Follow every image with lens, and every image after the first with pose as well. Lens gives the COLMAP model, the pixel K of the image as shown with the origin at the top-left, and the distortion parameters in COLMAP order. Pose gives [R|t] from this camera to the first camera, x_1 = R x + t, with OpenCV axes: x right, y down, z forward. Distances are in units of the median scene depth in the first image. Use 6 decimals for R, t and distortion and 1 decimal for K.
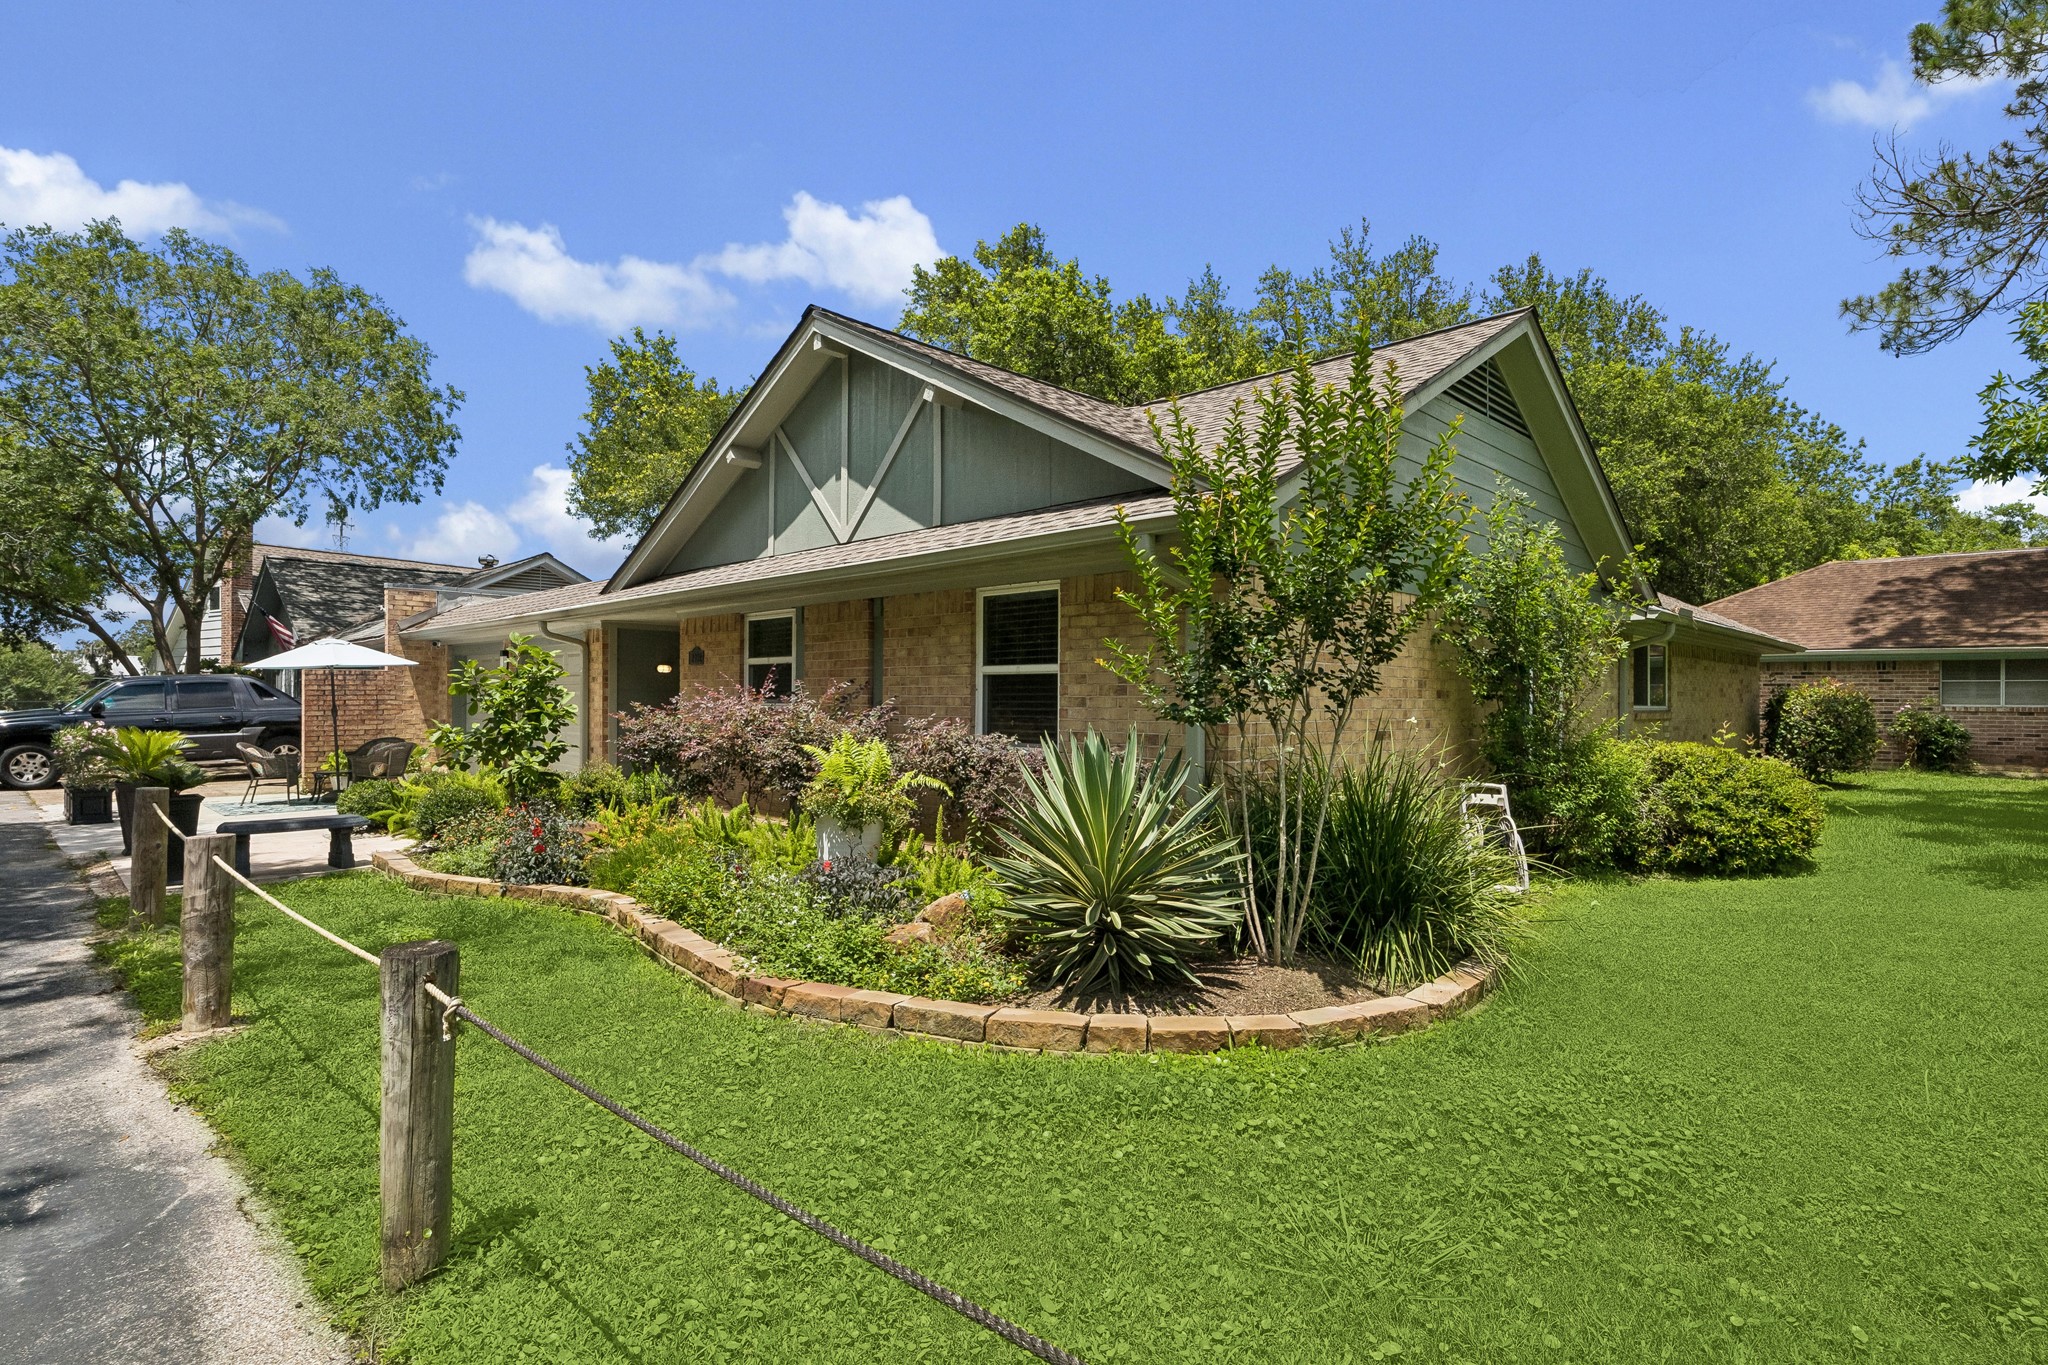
lens RADIAL K [[1033.0, 0, 1024.0], [0, 1033.0, 682.5], [0, 0, 1]] dist [0.000162, -0.000128]
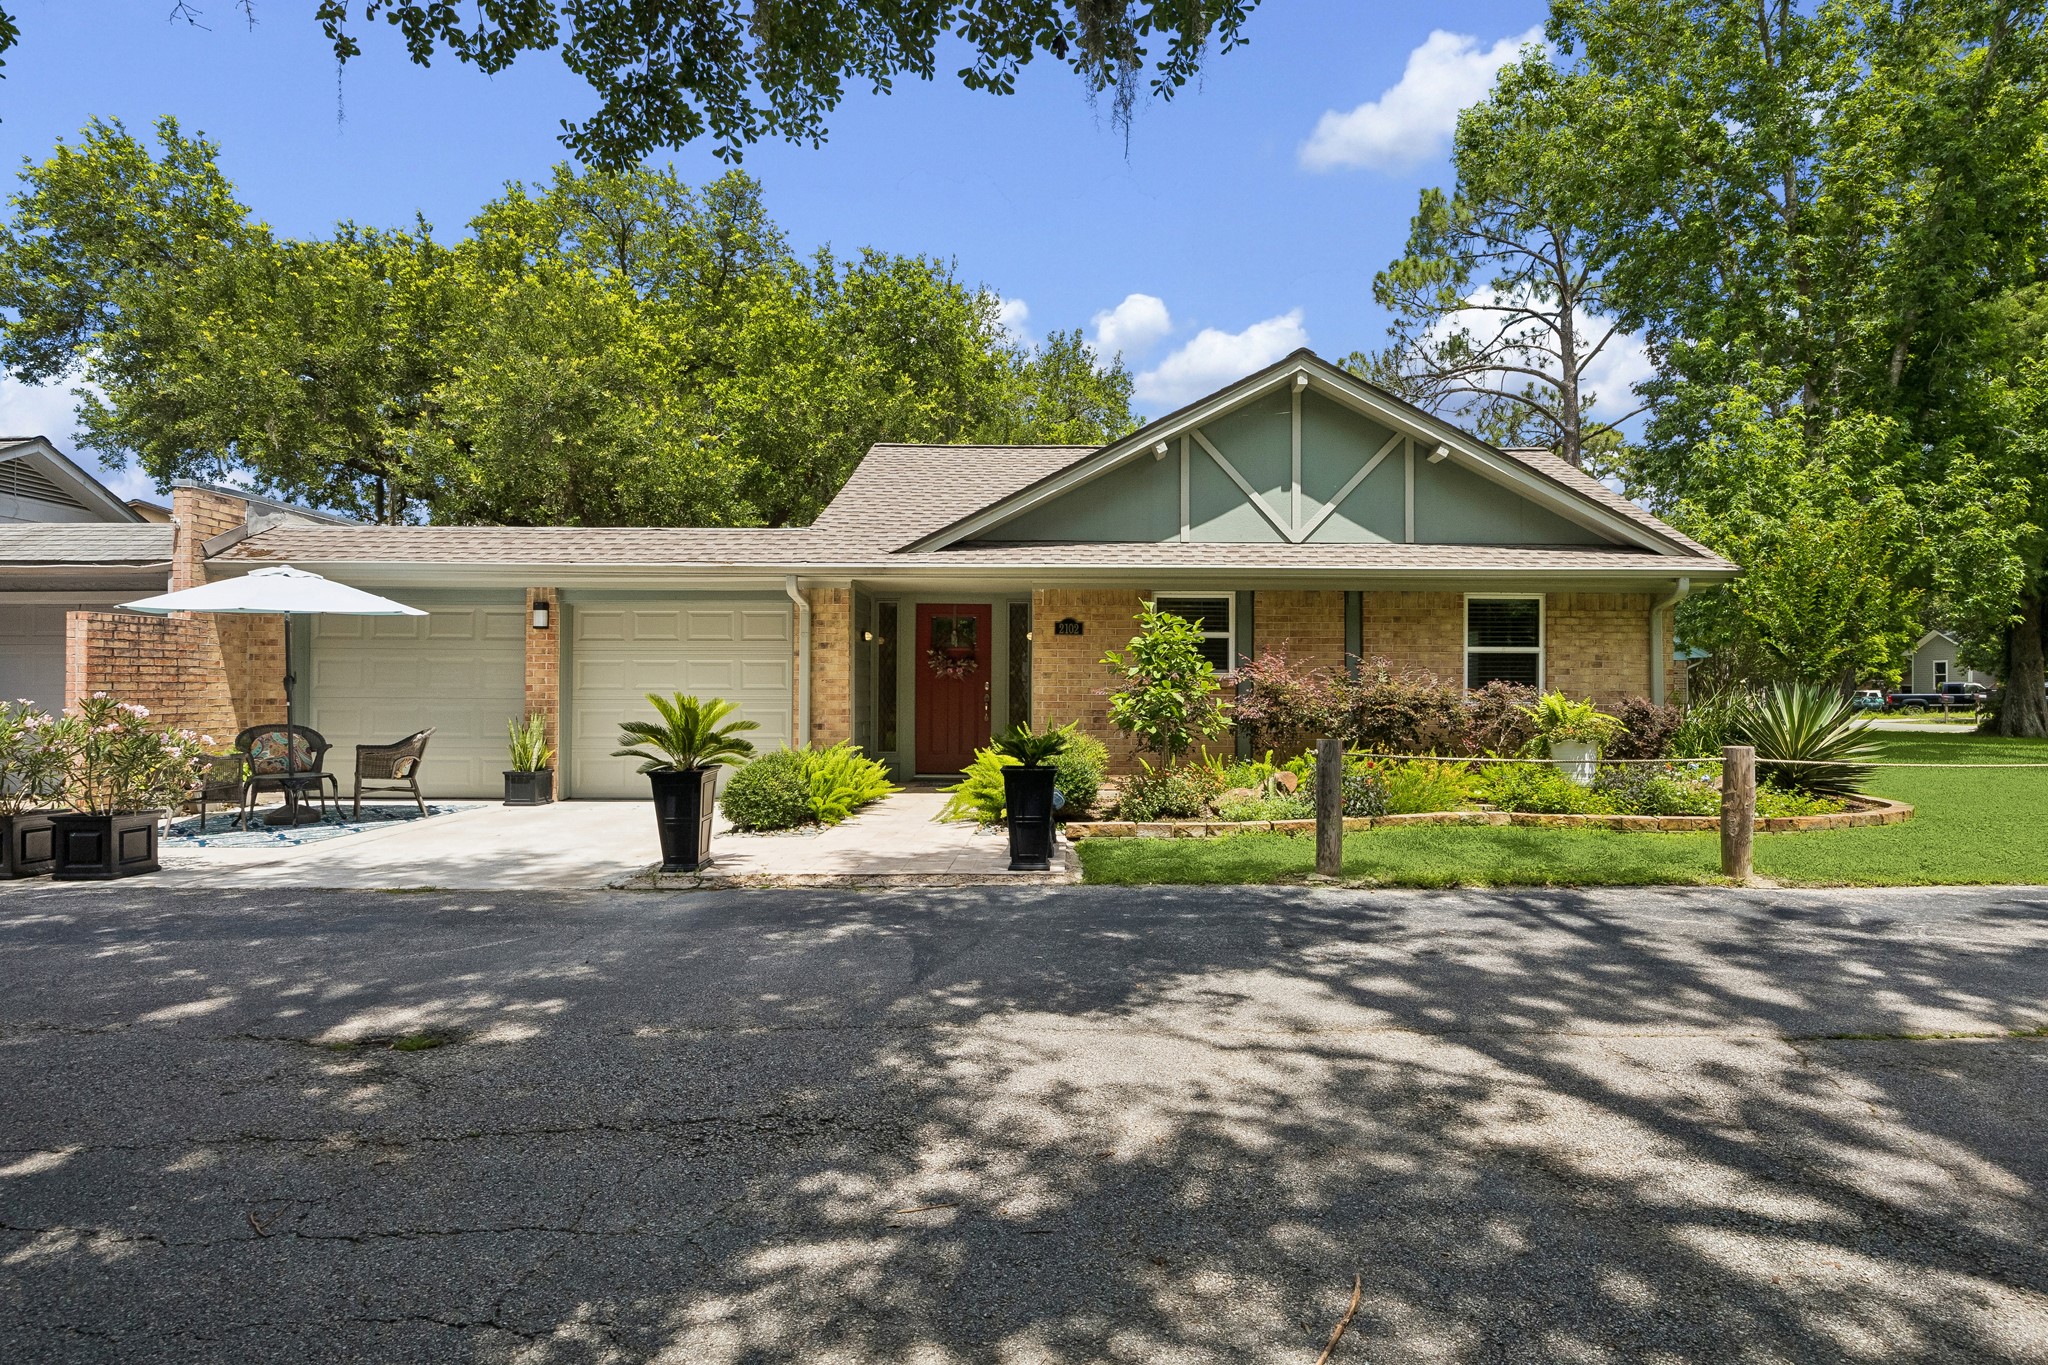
lens RADIAL K [[1033.0, 0, 1024.0], [0, 1033.0, 682.5], [0, 0, 1]] dist [0.000162, -0.000128]
pose [[0.702027, 0.004344, 0.712137, -1.238619], [-0.013231, 0.999888, 0.006943, 0.026723], [-0.712028, -0.014296, 0.702006, 0.348143]]
